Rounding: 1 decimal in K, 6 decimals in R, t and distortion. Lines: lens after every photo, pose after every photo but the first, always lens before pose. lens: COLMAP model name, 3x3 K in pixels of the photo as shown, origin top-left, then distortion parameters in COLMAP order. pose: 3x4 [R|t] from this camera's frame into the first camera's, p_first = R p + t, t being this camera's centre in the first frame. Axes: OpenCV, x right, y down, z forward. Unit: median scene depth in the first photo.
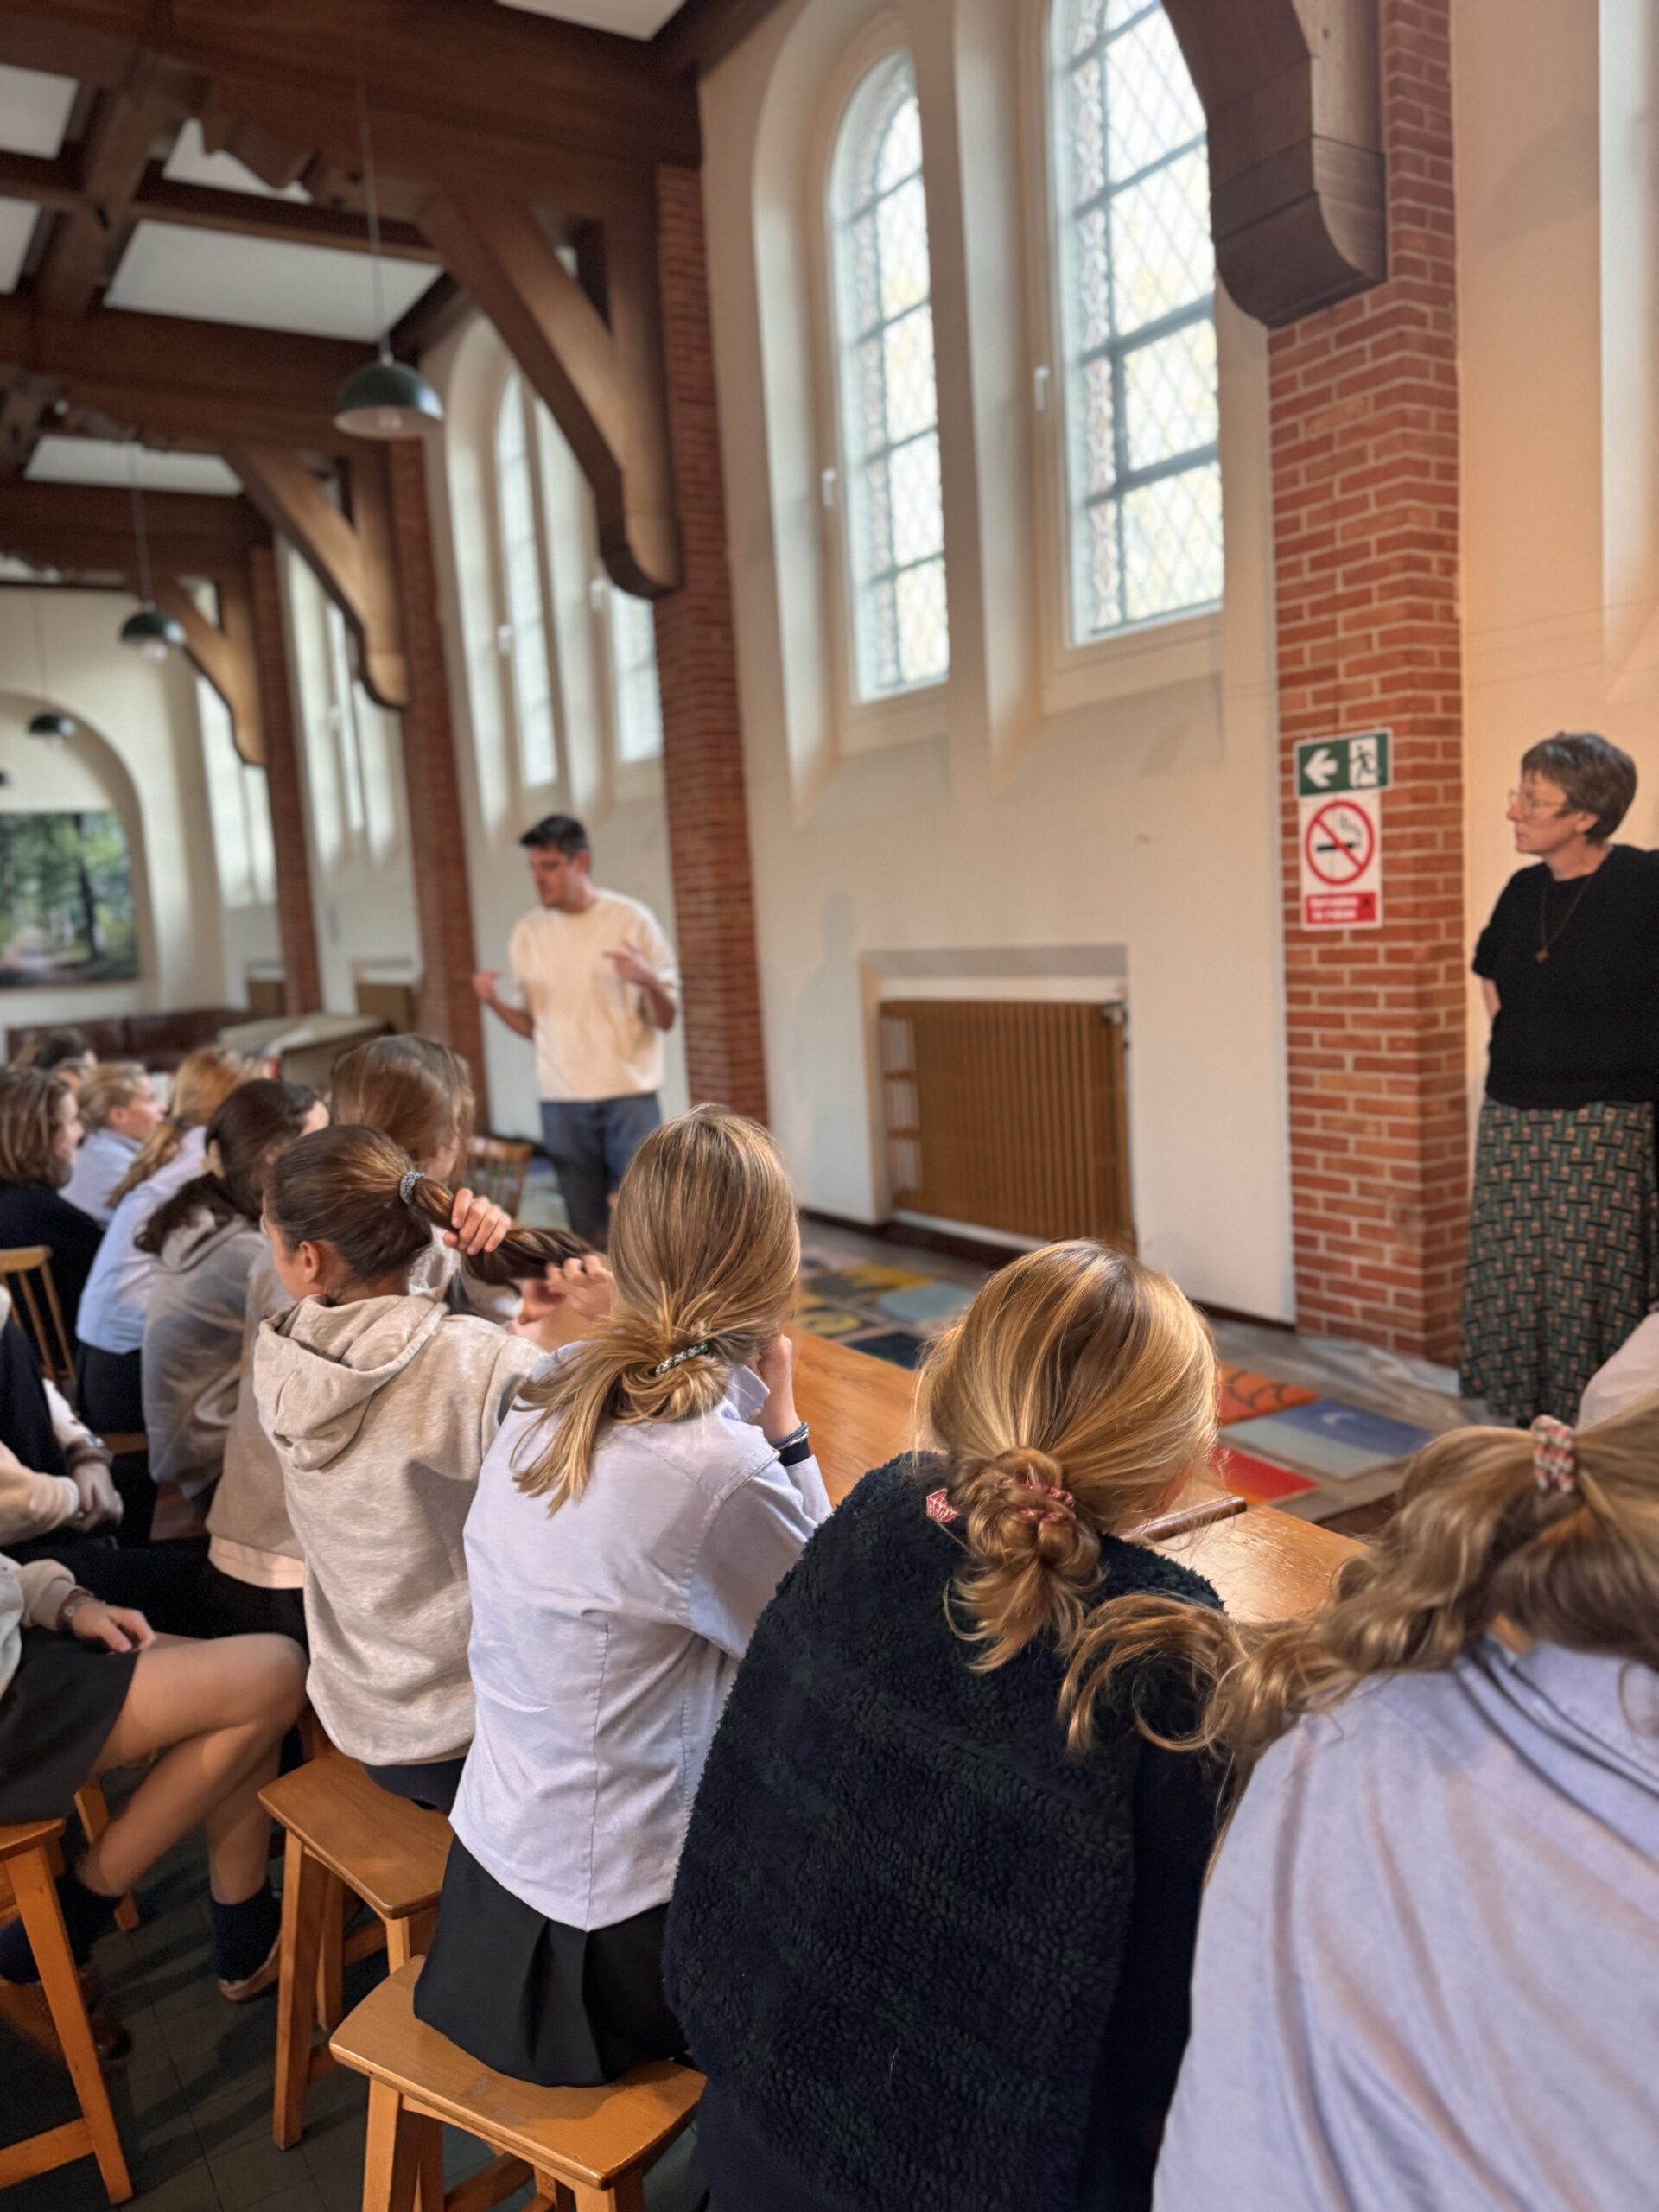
lens RADIAL K [[1582.2, 0, 826.7], [0, 1582.2, 1114.6], [0, 0, 1]] dist [-0.002872, -0.003923]
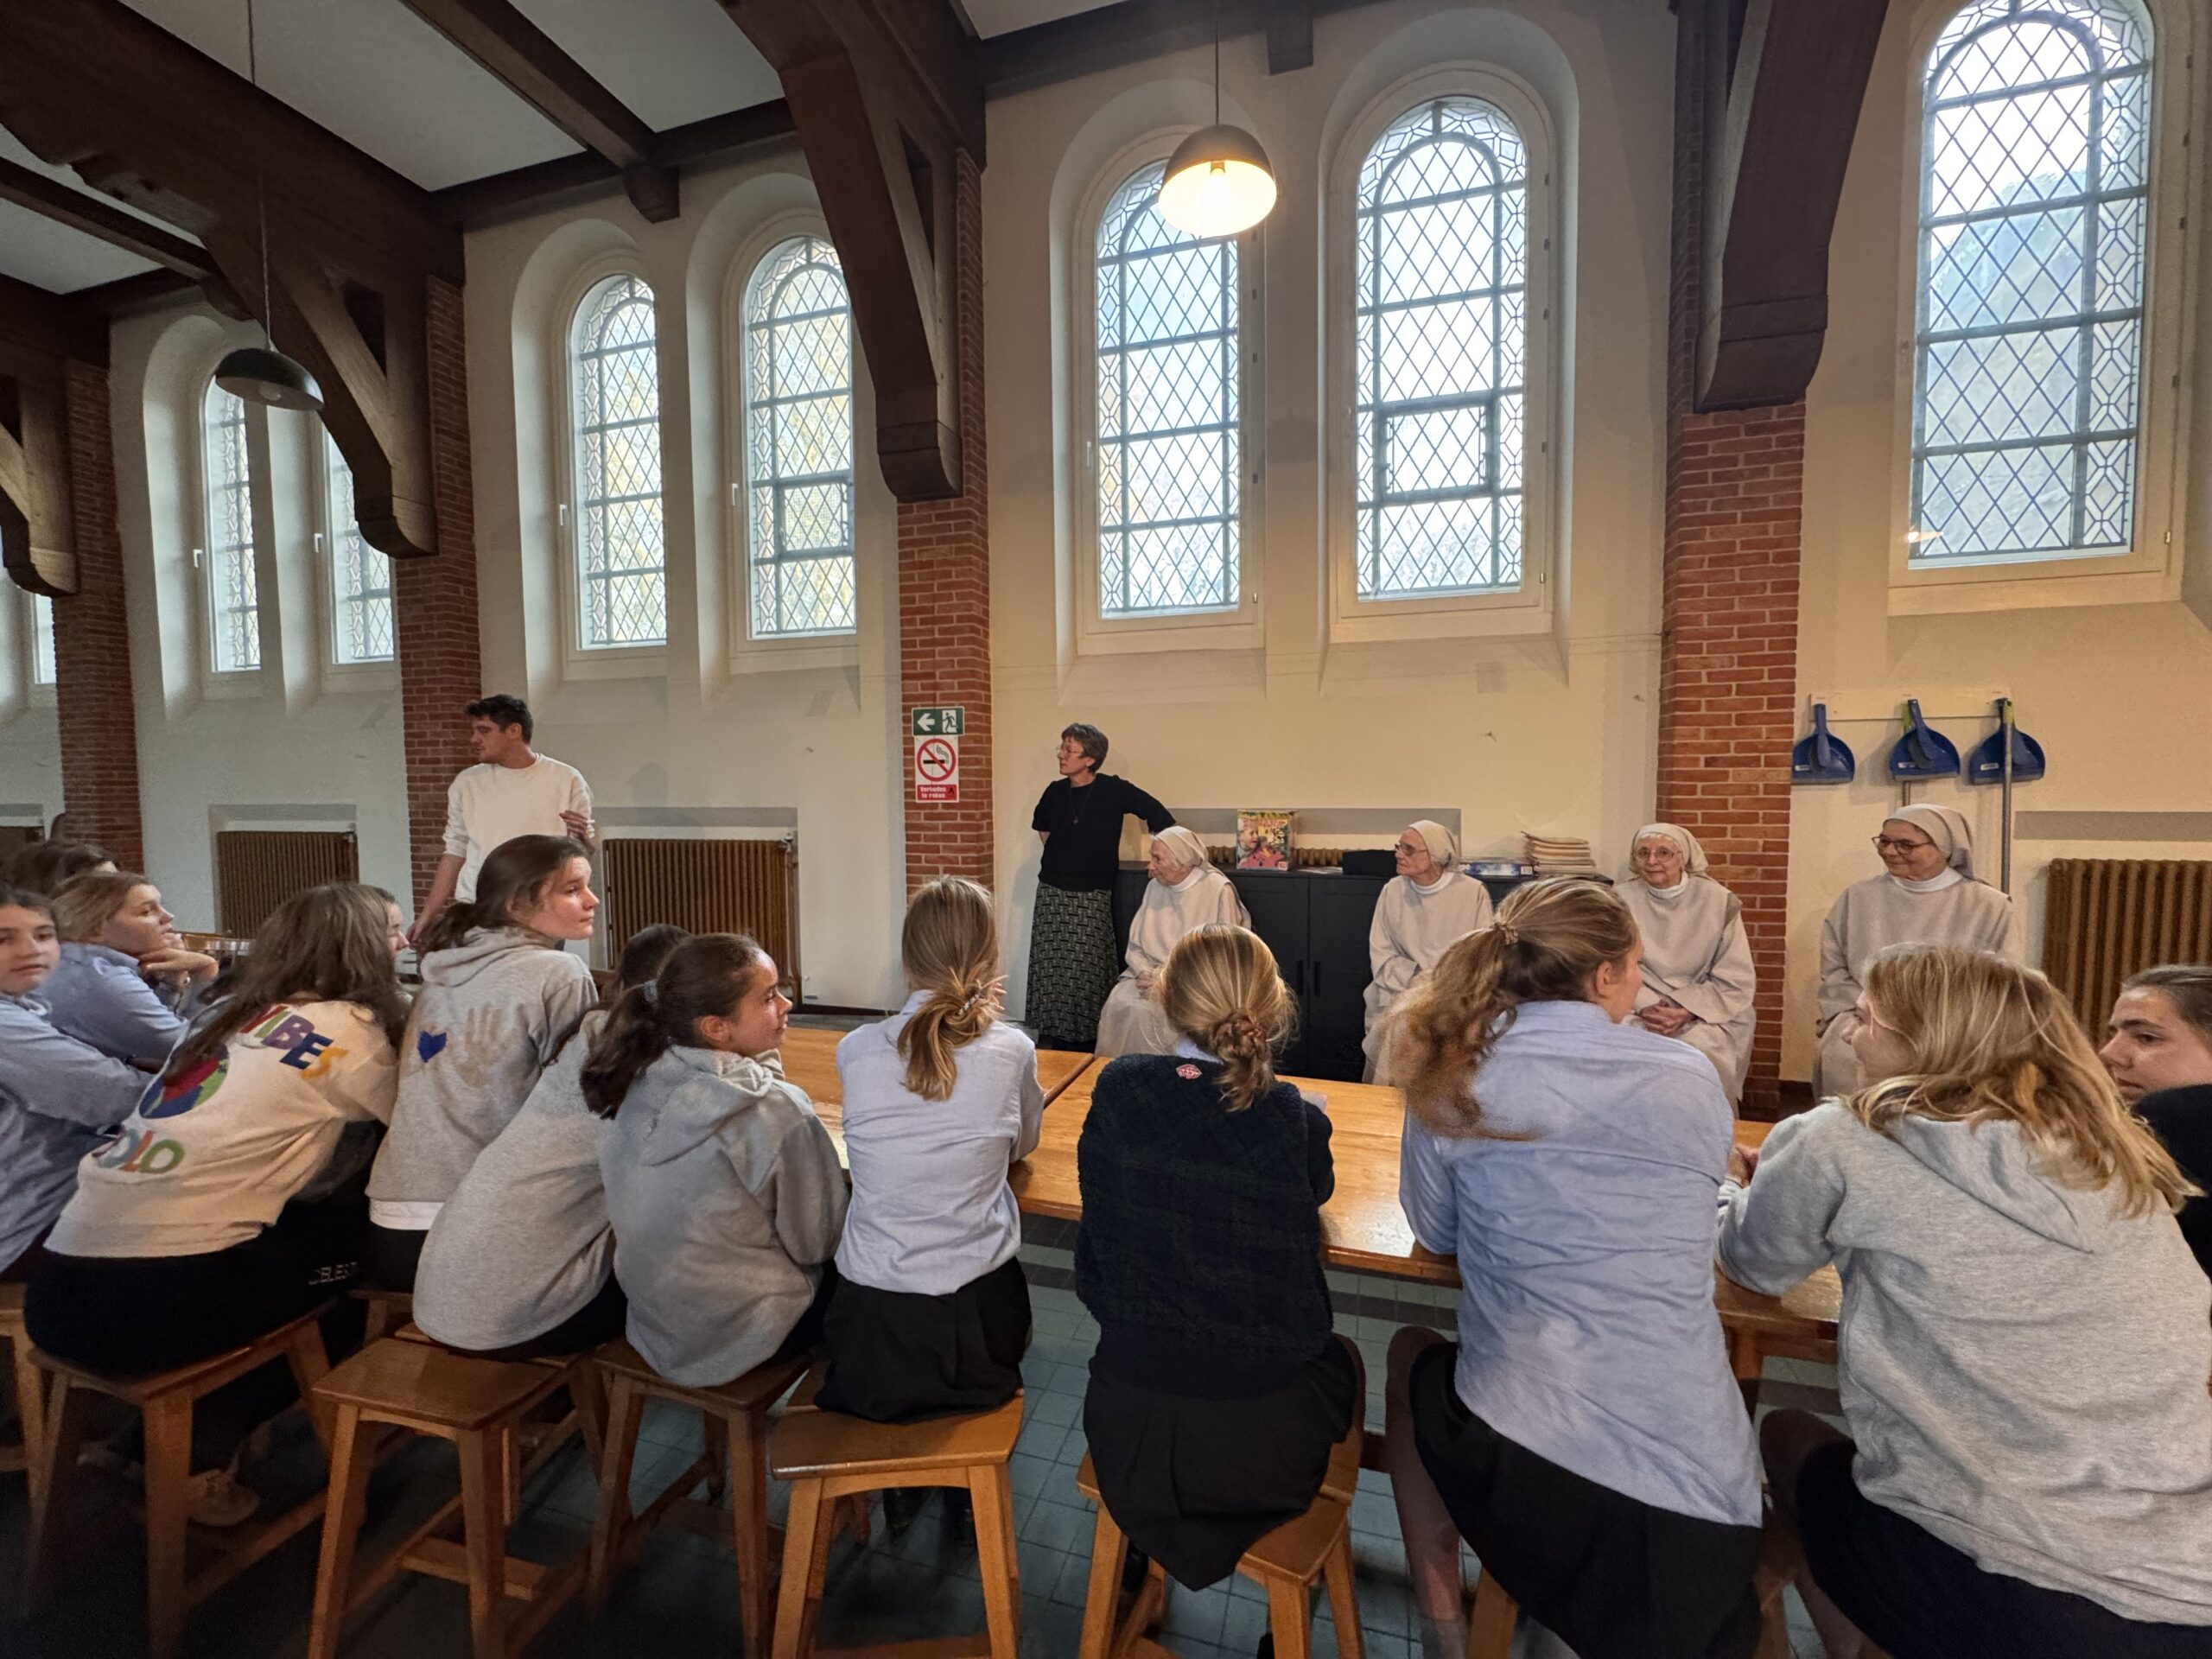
lens RADIAL K [[890.6, 0, 1100.7], [0, 890.6, 826.9], [0, 0, 1]] dist [-0.003300, -0.000153]
pose [[0.766579, 0.026441, 0.641605, -0.227325], [0.039462, 0.995324, -0.088167, 0.018854], [-0.640936, 0.092906, 0.761951, 0.019211]]
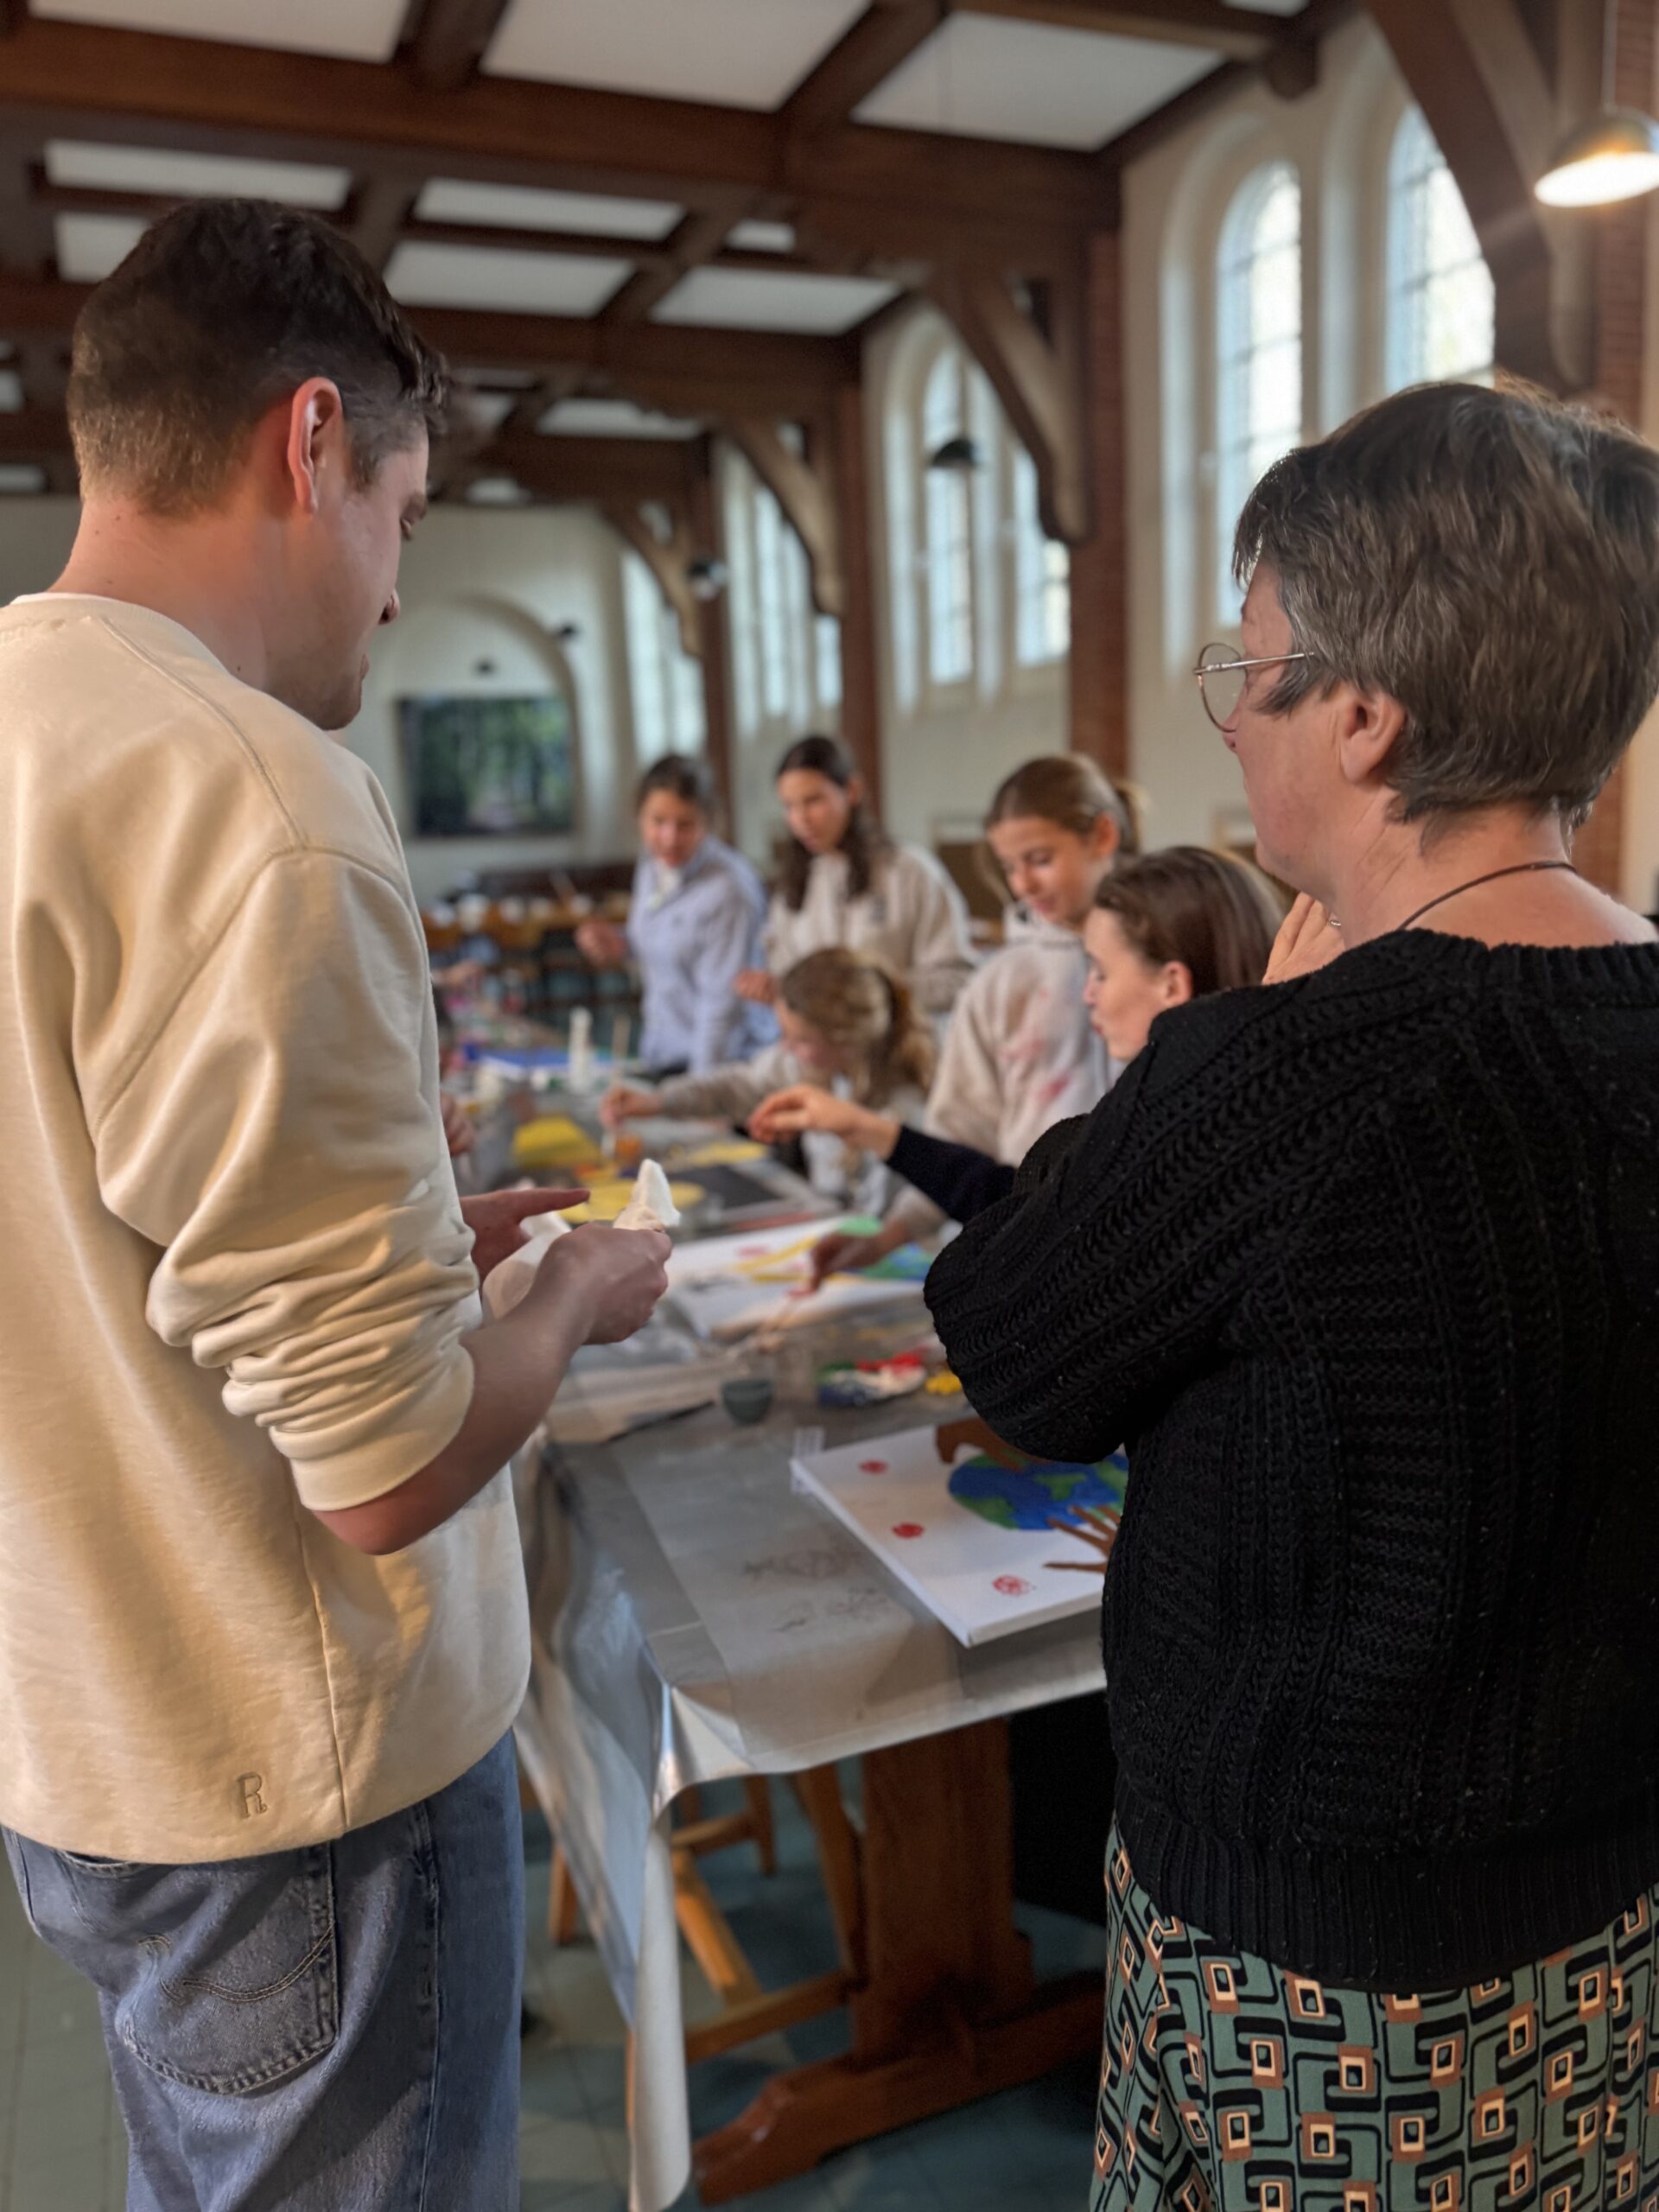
lens RADIAL K [[1582.2, 0, 837.8], [0, 1582.2, 1114.4], [0, 0, 1]] dist [-0.002872, -0.003923]
pose [[0.987602, 0.037787, -0.152361, -0.137089], [-0.025757, 0.996448, 0.080173, 0.107733], [0.154849, -0.075255, 0.985068, -0.734922]]
